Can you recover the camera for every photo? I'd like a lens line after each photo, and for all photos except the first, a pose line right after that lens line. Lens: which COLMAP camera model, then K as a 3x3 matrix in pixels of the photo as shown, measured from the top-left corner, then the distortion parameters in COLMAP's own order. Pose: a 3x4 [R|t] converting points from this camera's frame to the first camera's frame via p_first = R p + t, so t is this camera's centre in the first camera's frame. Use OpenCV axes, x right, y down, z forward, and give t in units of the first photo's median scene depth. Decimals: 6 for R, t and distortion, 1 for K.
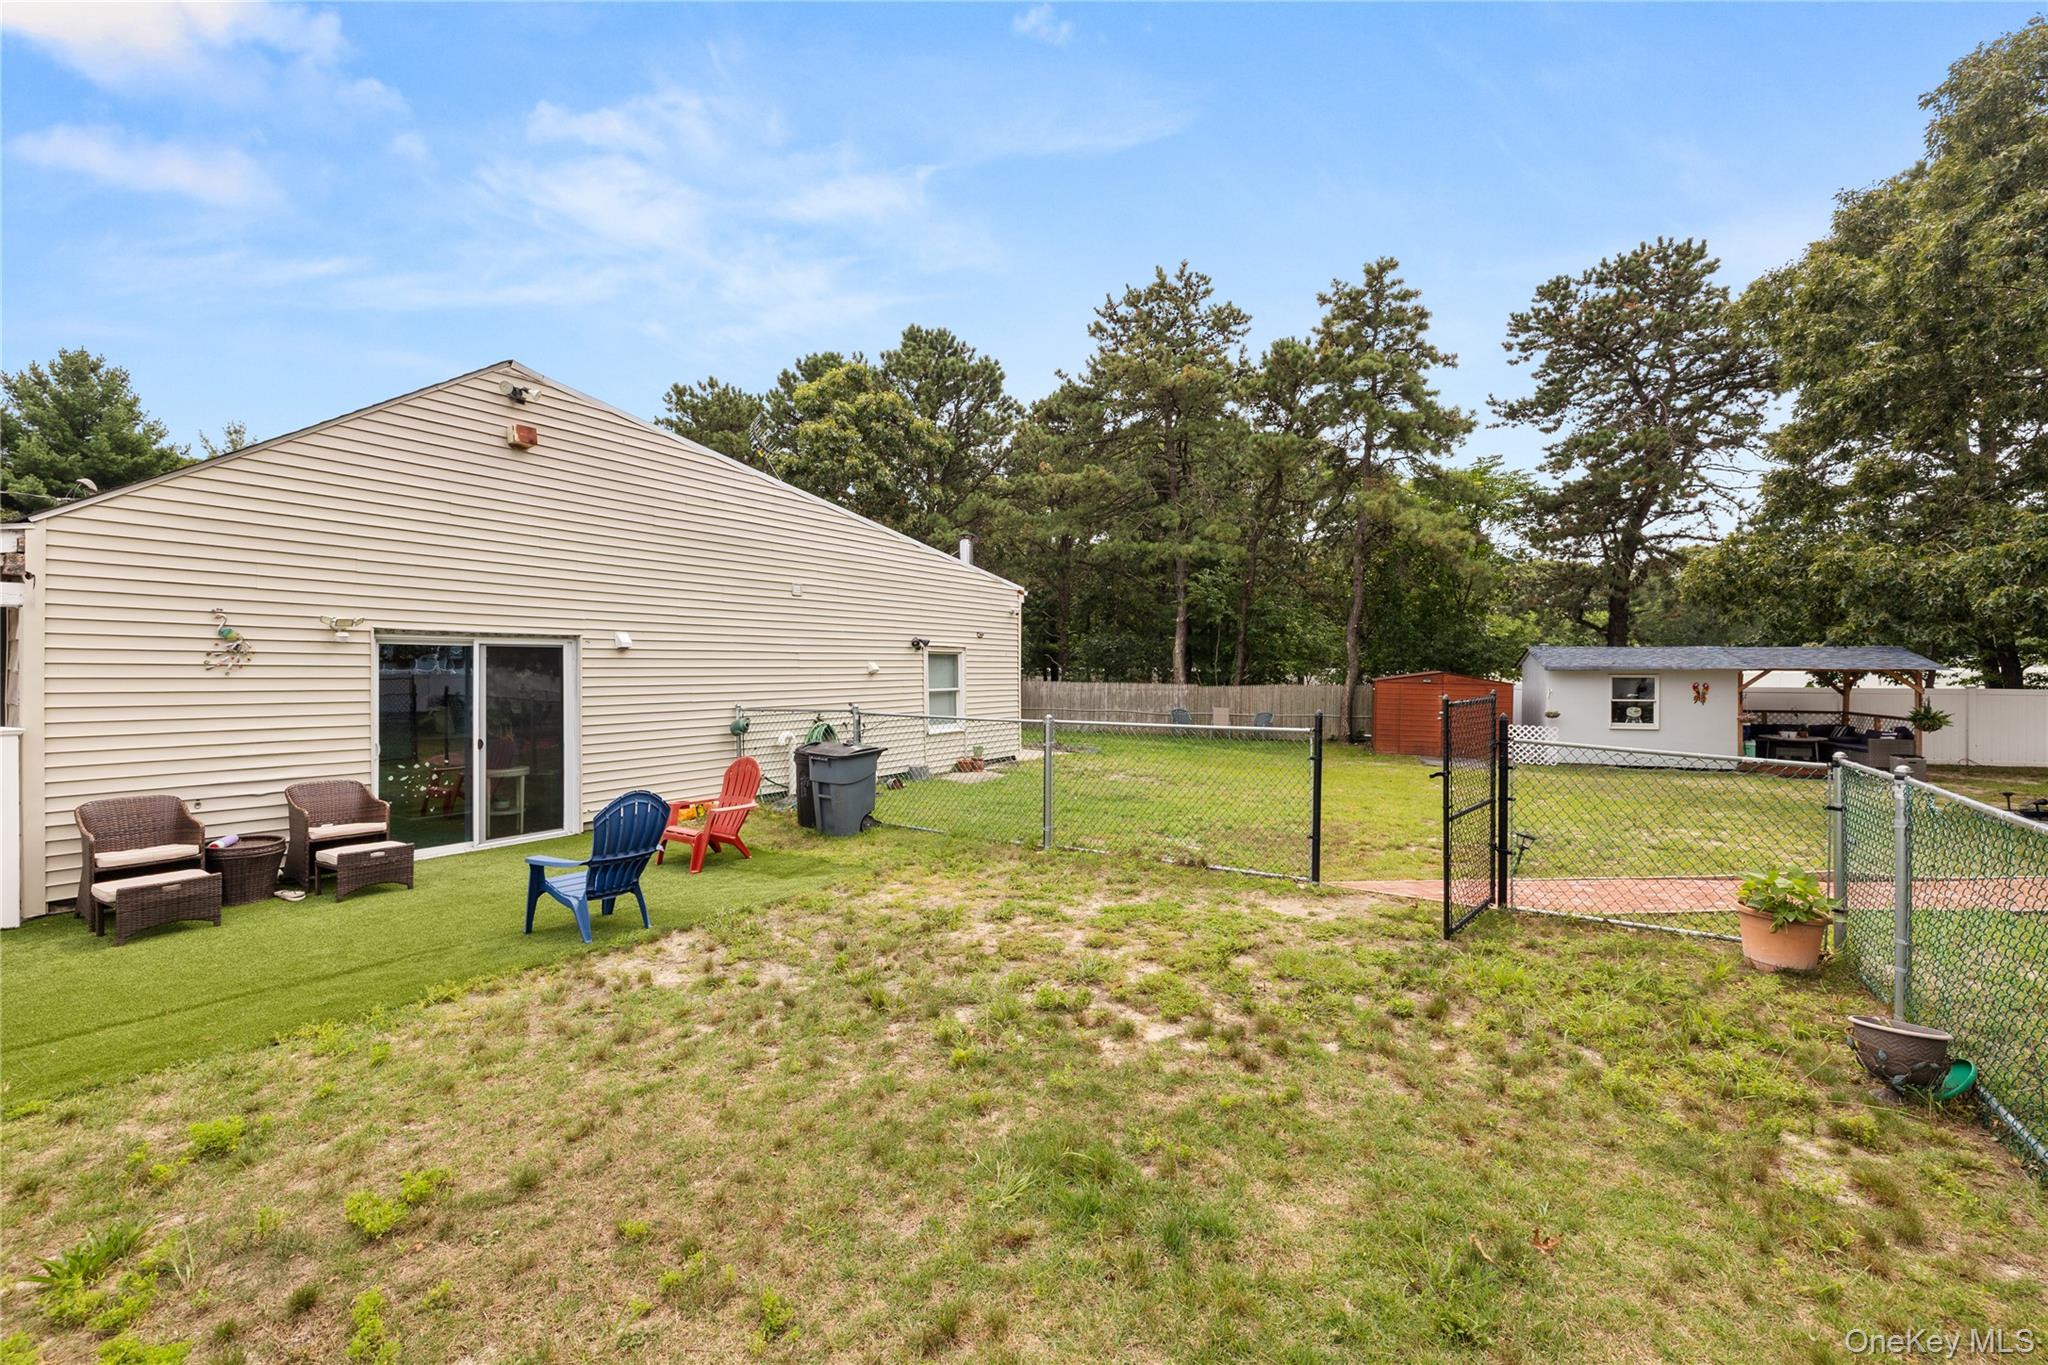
lens RADIAL K [[871.5, 0, 1017.7], [0, 871.5, 666.7], [0, 0, 1]] dist [0.002928, 0.000161]
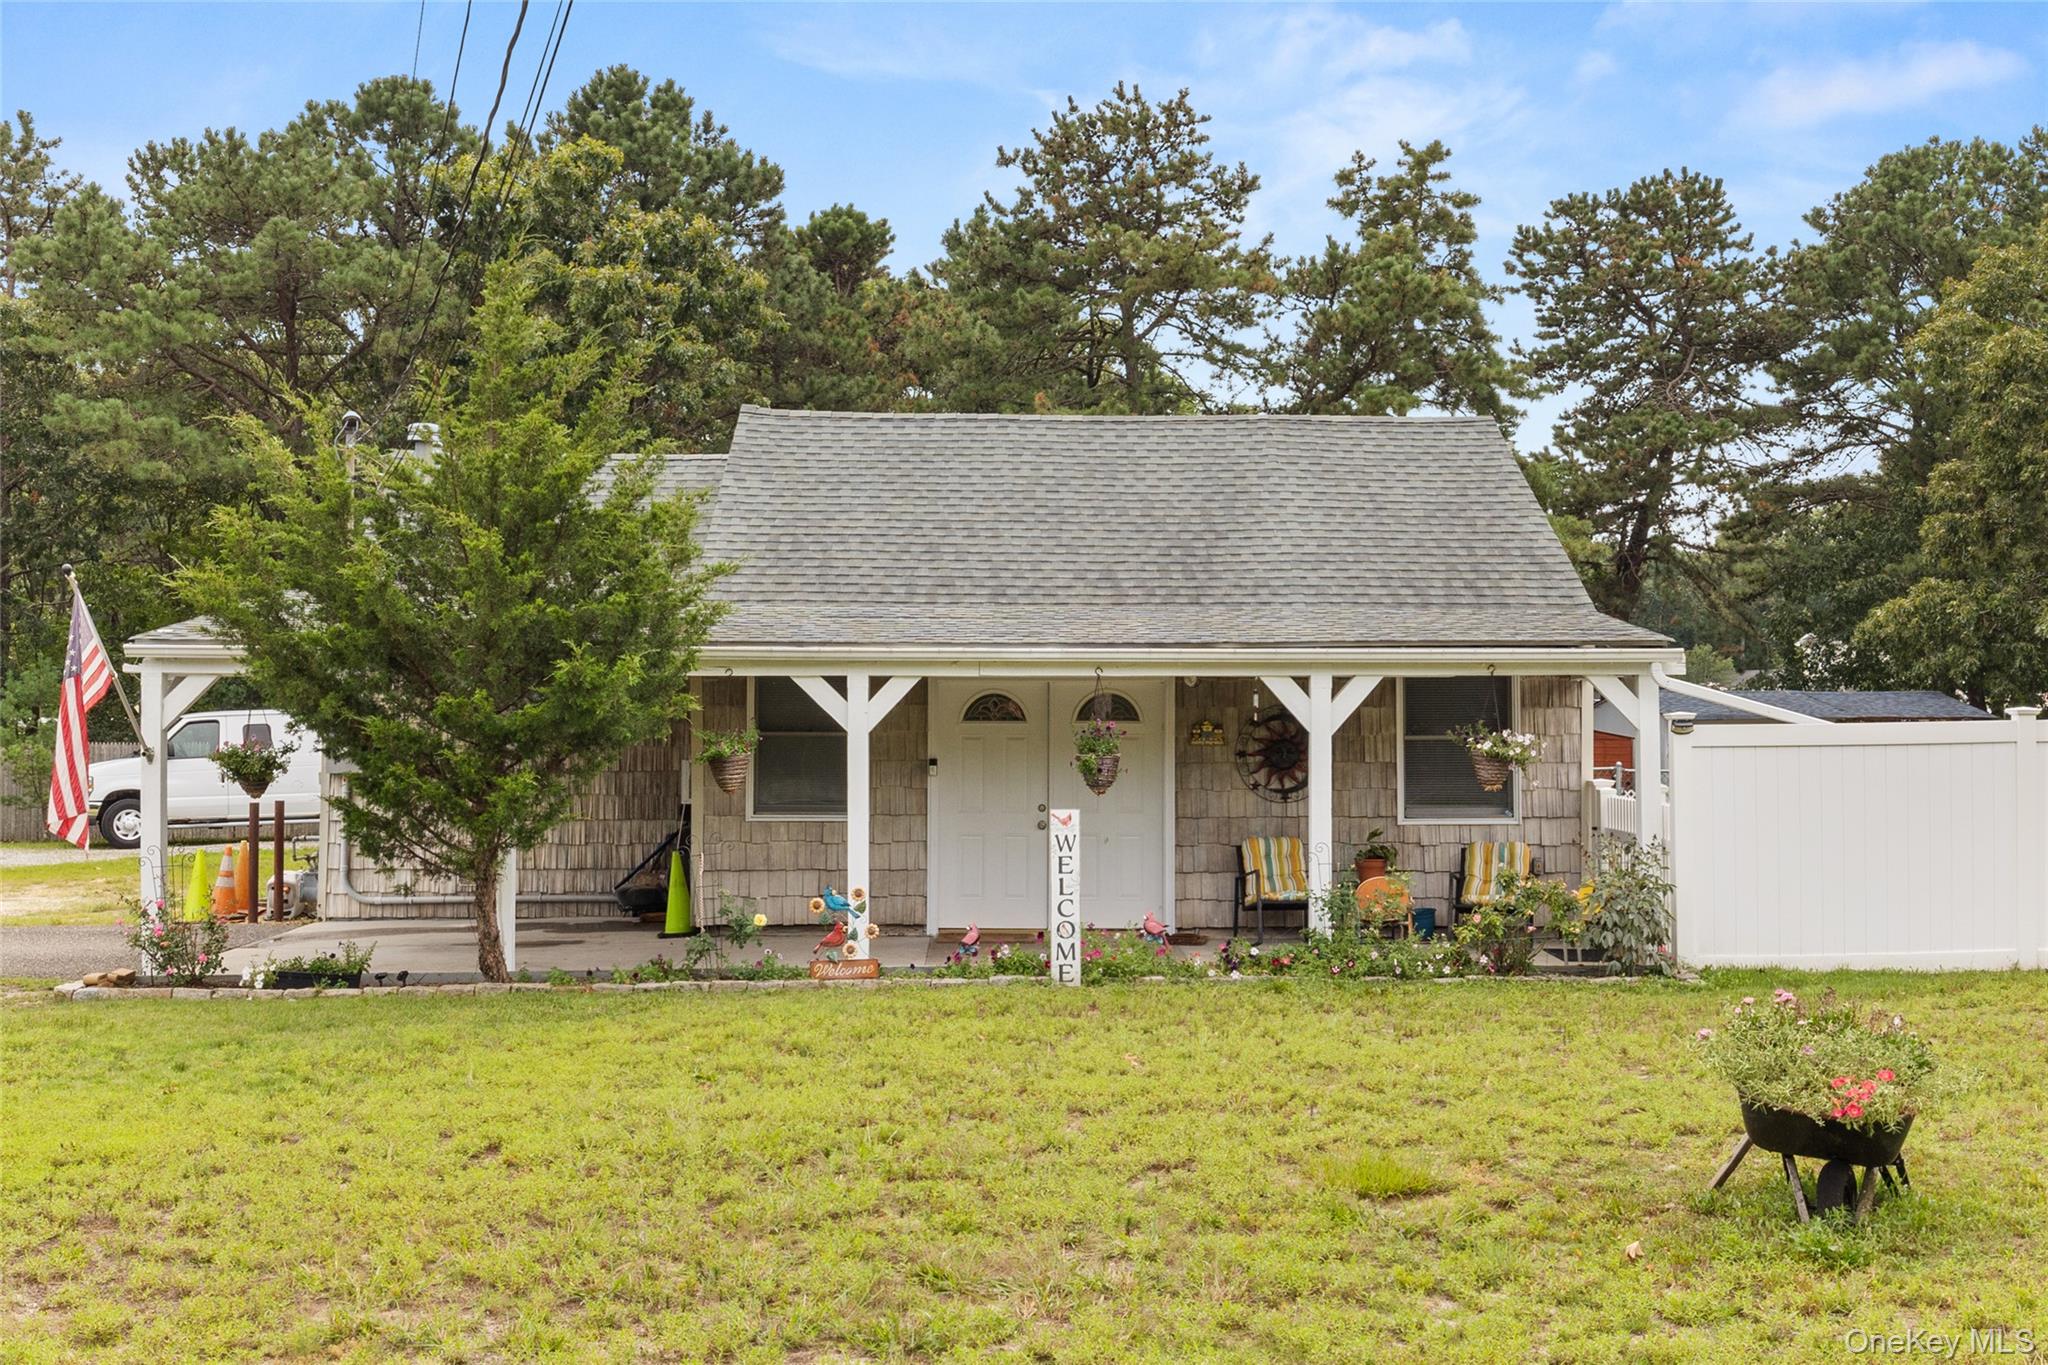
lens RADIAL K [[2090.5, 0, 1024.0], [0, 2090.5, 682.5], [0, 0, 1]] dist [-0.018088, -0.098194]
pose [[0.837517, 0.003722, 0.546398, -0.777141], [0.004125, 0.999905, -0.013134, -0.007070], [-0.546396, 0.013254, 0.837422, -0.231400]]
